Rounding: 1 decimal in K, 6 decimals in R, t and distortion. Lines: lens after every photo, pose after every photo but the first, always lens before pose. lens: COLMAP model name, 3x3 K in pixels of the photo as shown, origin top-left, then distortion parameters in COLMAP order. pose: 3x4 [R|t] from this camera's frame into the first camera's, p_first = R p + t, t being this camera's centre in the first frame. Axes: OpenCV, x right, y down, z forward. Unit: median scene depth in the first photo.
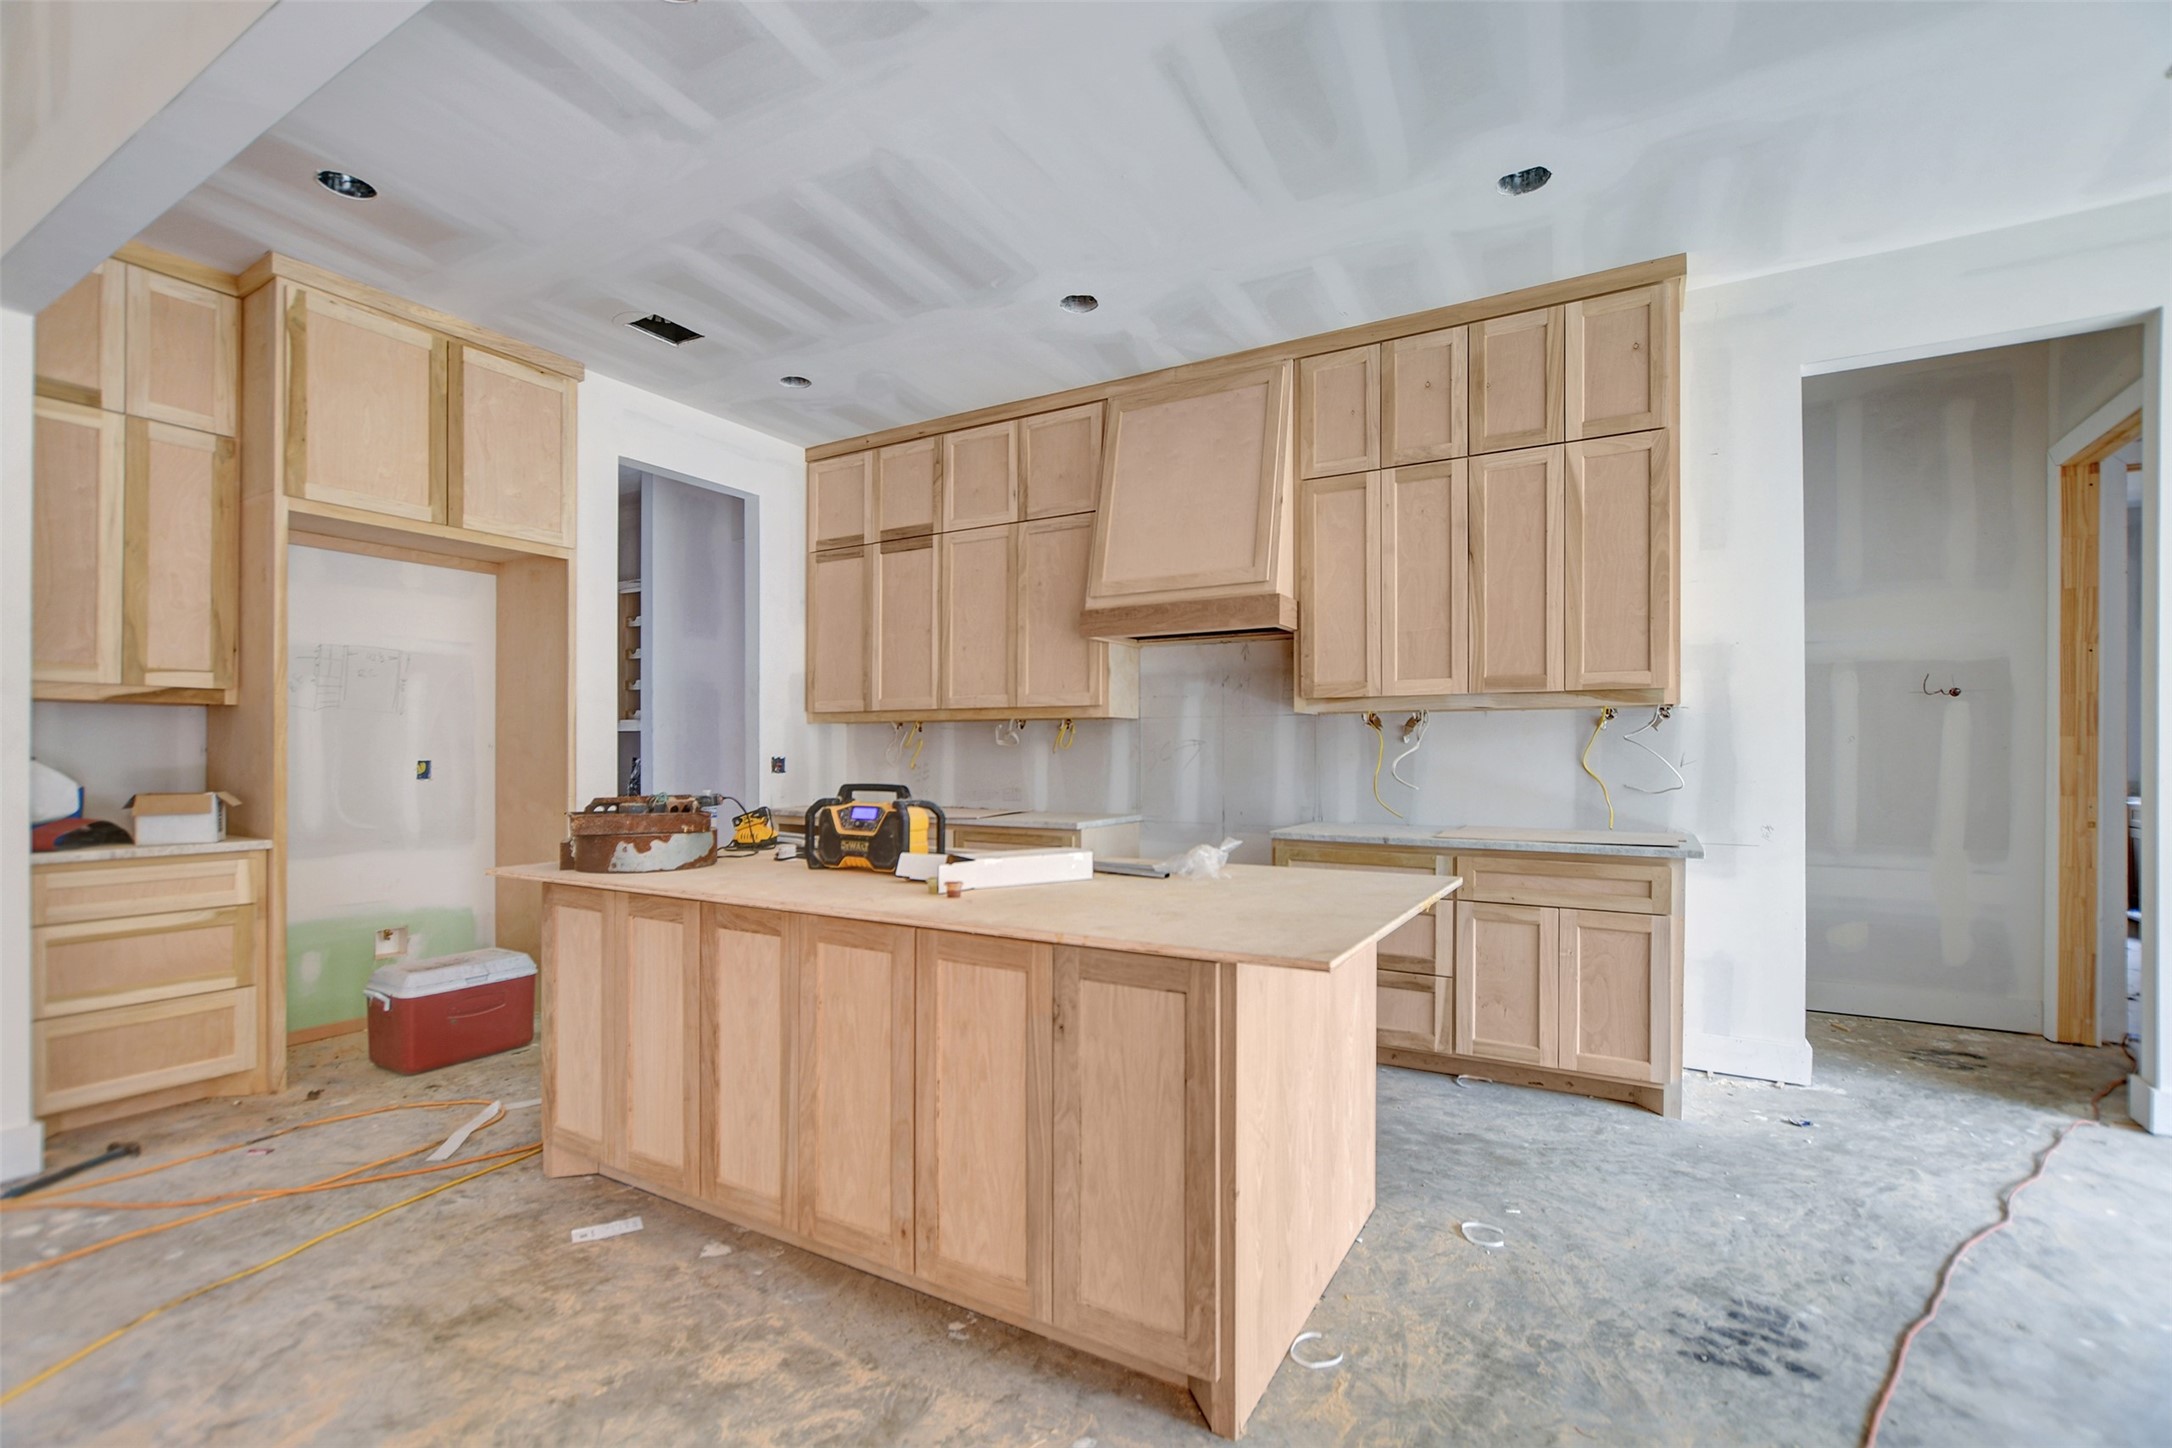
lens RADIAL K [[970.7, 0, 1079.8], [0, 970.7, 749.9], [0, 0, 1]] dist [-0.002145, -0.000140]
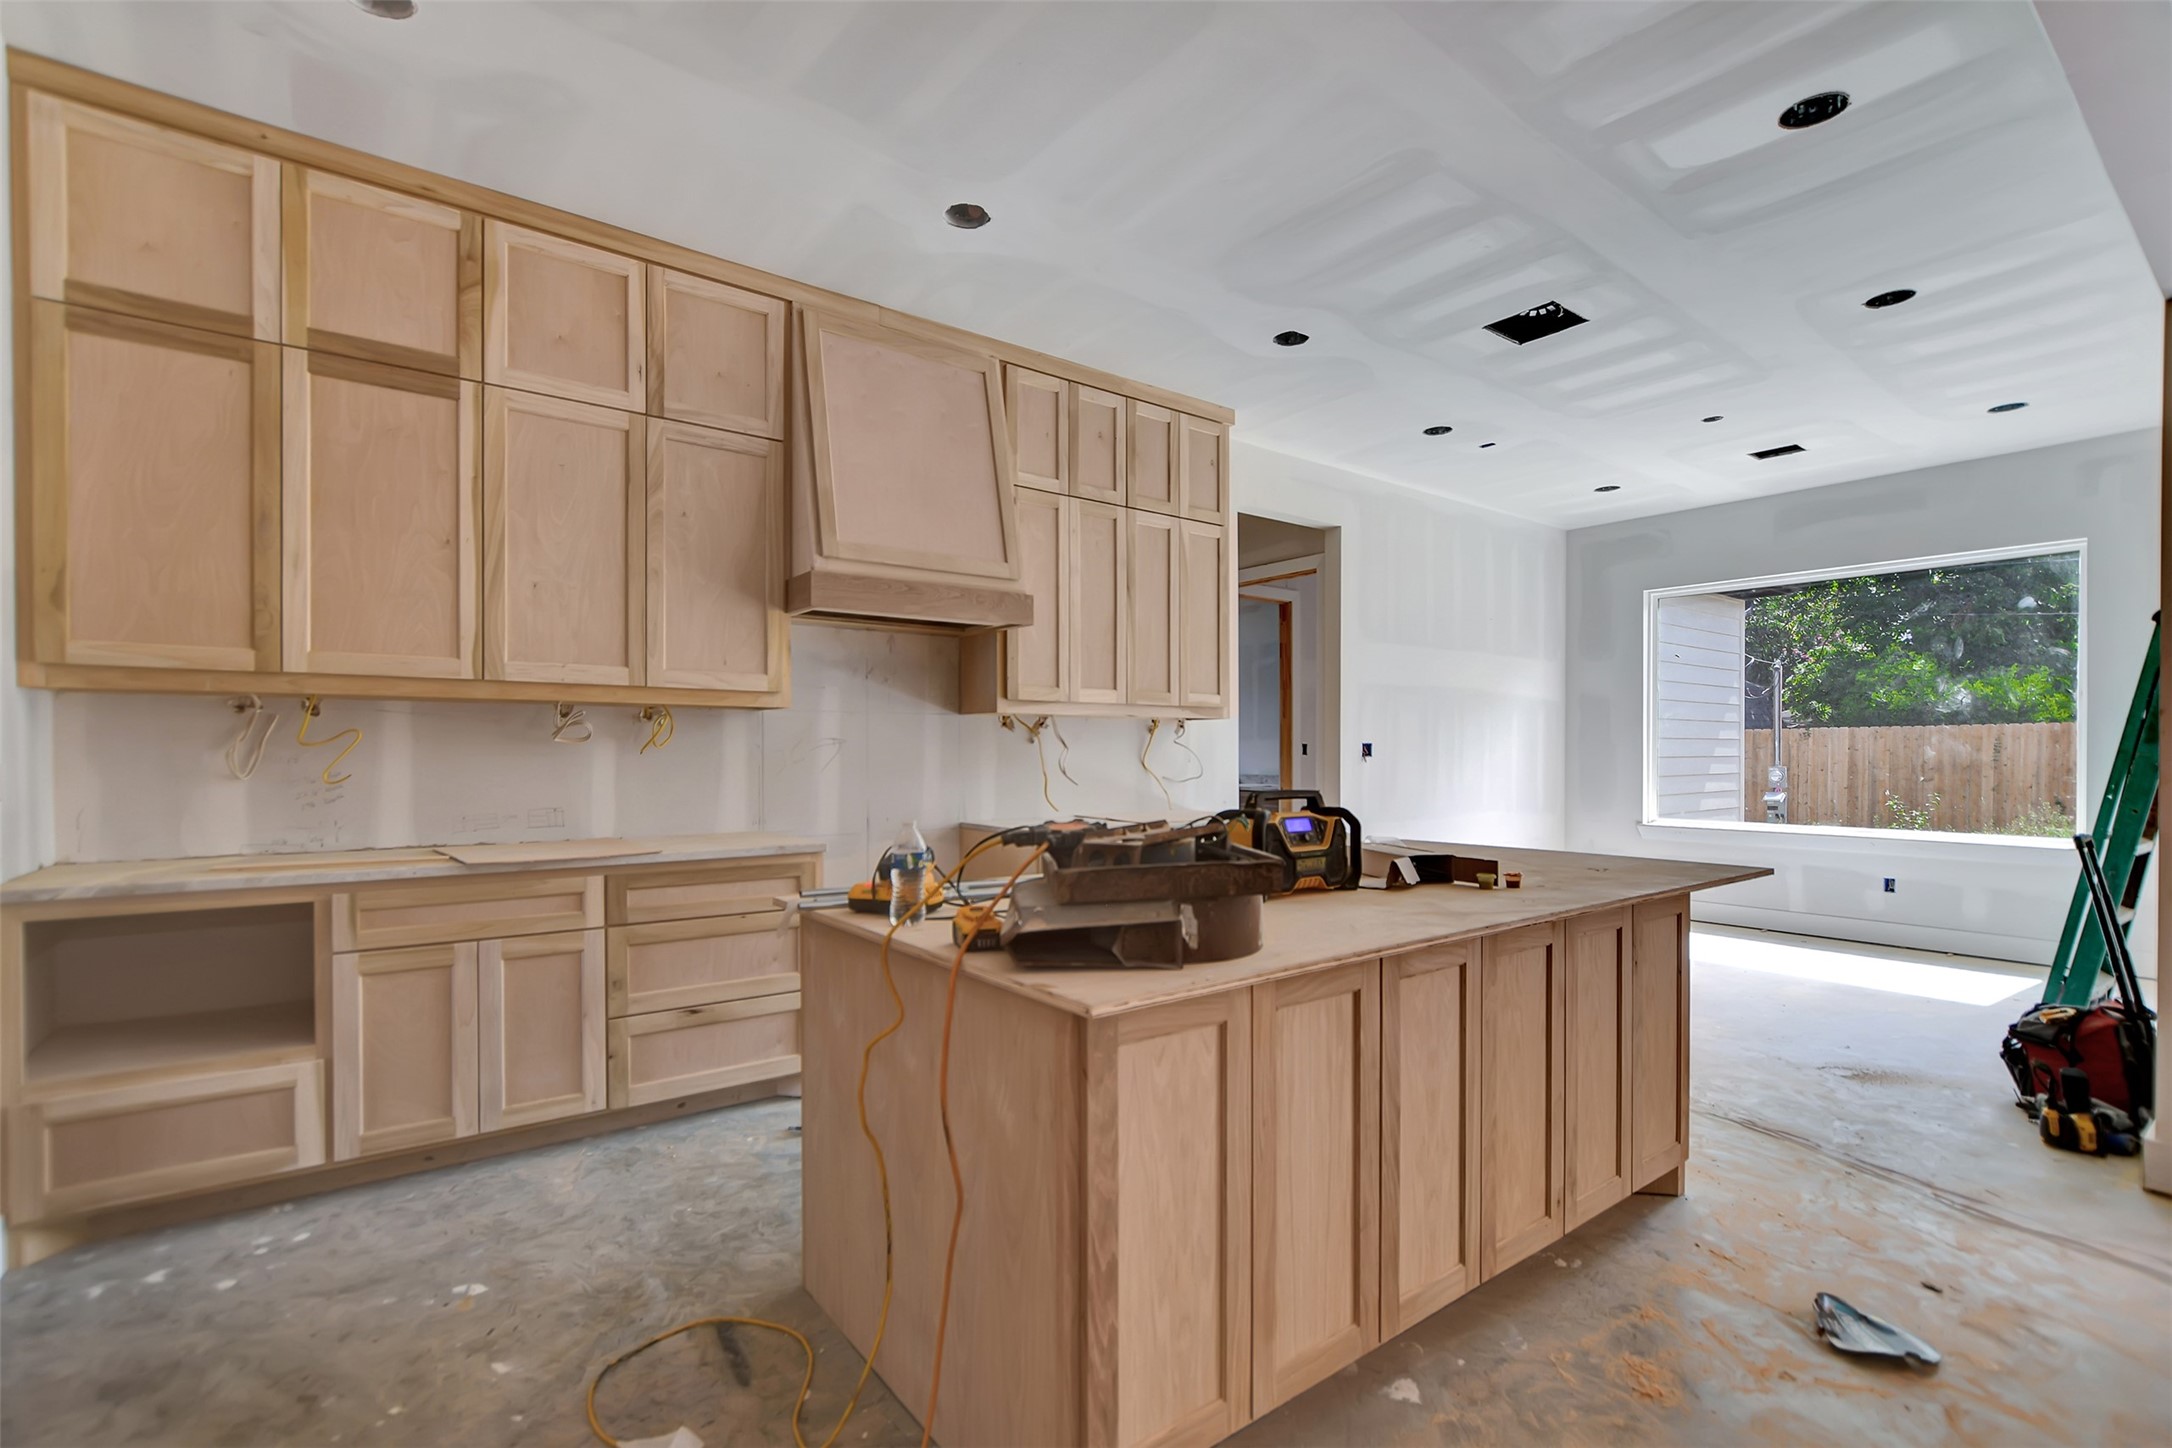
lens RADIAL K [[962.3, 0, 1094.1], [0, 962.3, 760.5], [0, 0, 1]] dist [-0.001875, 0.000146]
pose [[0.381071, -0.008785, 0.924504, -0.567116], [-0.001017, 0.999950, 0.009921, 0.000508], [-0.924545, -0.004721, 0.381044, 0.450368]]
